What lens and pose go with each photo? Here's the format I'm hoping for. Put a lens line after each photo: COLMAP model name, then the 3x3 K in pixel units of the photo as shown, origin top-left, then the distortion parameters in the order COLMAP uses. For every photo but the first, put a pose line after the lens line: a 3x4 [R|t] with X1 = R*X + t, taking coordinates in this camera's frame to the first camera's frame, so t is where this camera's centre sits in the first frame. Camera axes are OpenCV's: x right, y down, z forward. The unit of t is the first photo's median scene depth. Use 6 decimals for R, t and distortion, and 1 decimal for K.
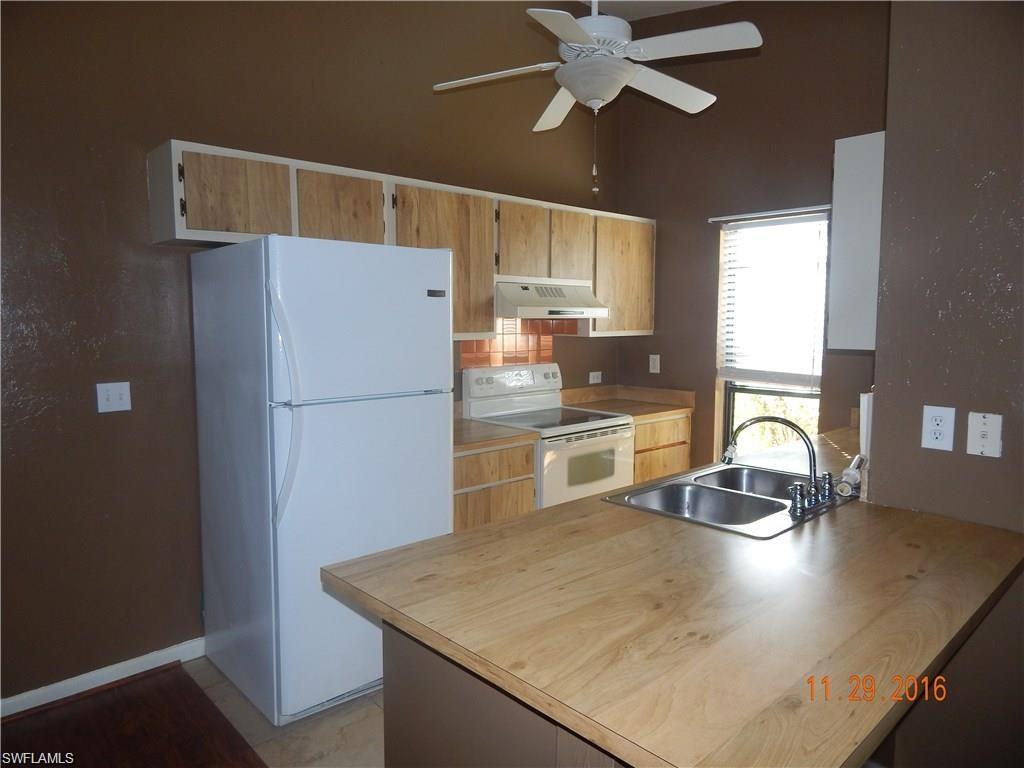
lens RADIAL K [[678.4, 0, 513.2], [0, 678.4, 373.4], [0, 0, 1]] dist [0.005687, 0.001117]
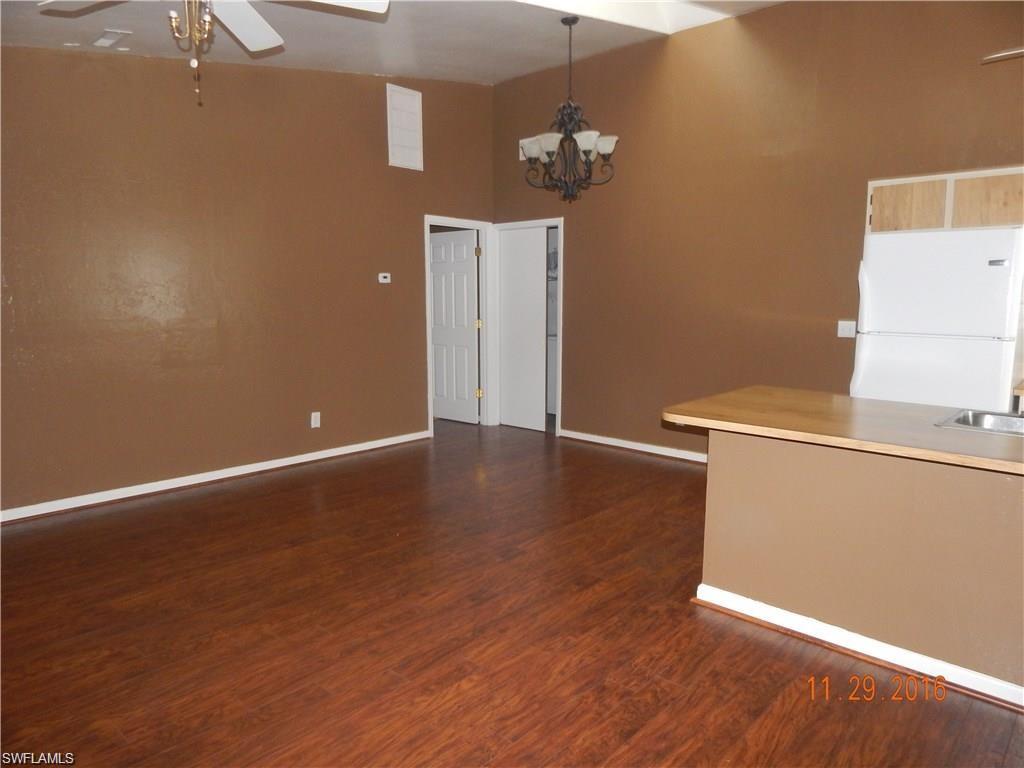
lens RADIAL K [[678.4, 0, 513.2], [0, 678.4, 373.4], [0, 0, 1]] dist [0.005687, 0.001117]
pose [[0.090571, 0.117640, -0.988917, 0.857341], [-0.085141, 0.990278, 0.110004, 0.022108], [0.992244, 0.074234, 0.099707, -0.036525]]
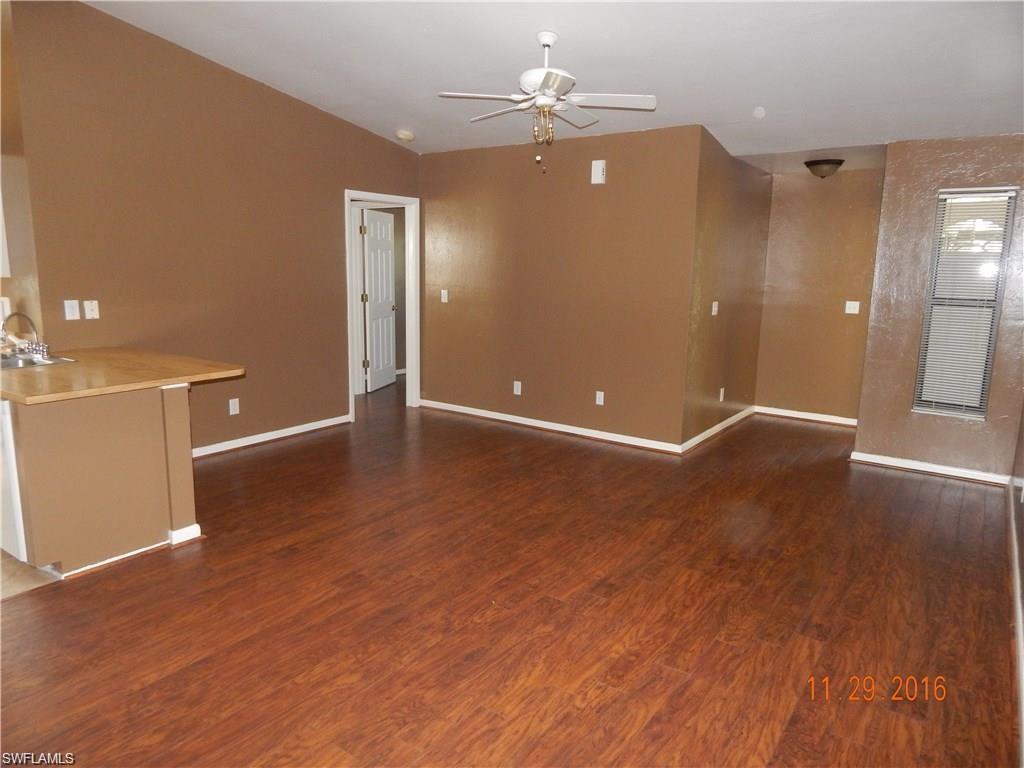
lens RADIAL K [[666.6, 0, 512.0], [0, 666.6, 384.0], [0, 0, 1]] dist [0.001938, -0.002305]
pose [[-0.211397, -0.174927, 0.961620, -1.012525], [0.059082, 0.979768, 0.191216, -0.007857], [-0.975613, 0.097236, -0.196785, 0.022795]]
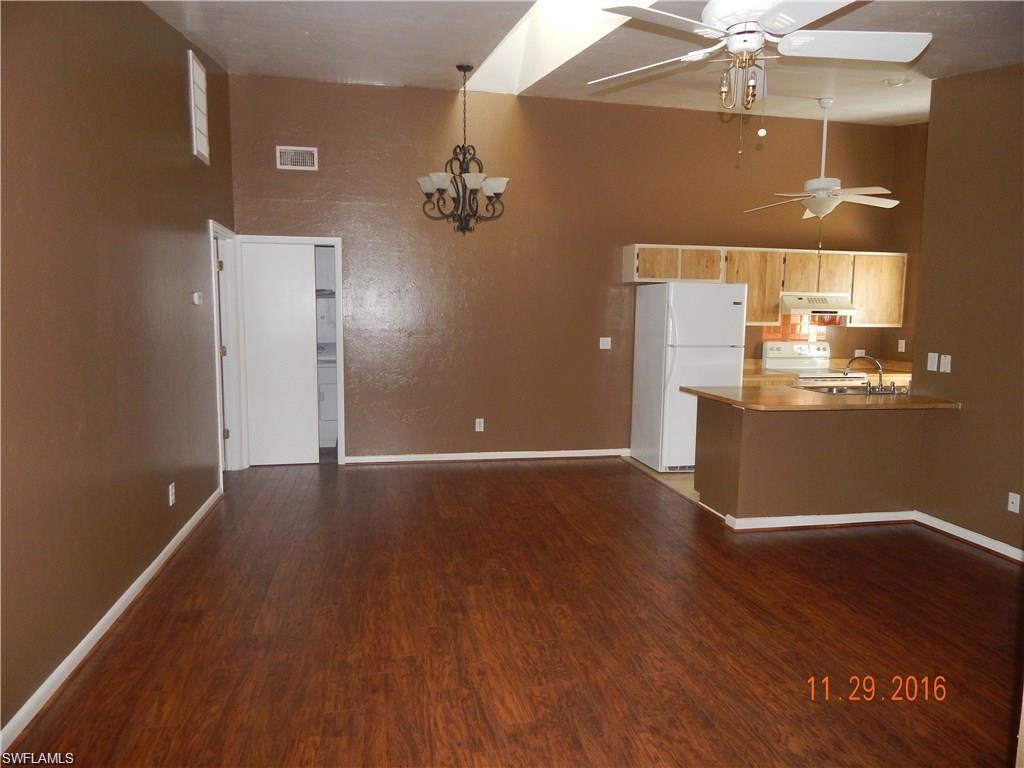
lens RADIAL K [[678.4, 0, 513.2], [0, 678.4, 373.4], [0, 0, 1]] dist [0.005687, 0.001117]
pose [[0.858678, 0.060436, -0.508940, 0.317329], [-0.056255, 0.998137, 0.023614, 0.081832], [0.509419, 0.008354, 0.860478, -1.038266]]
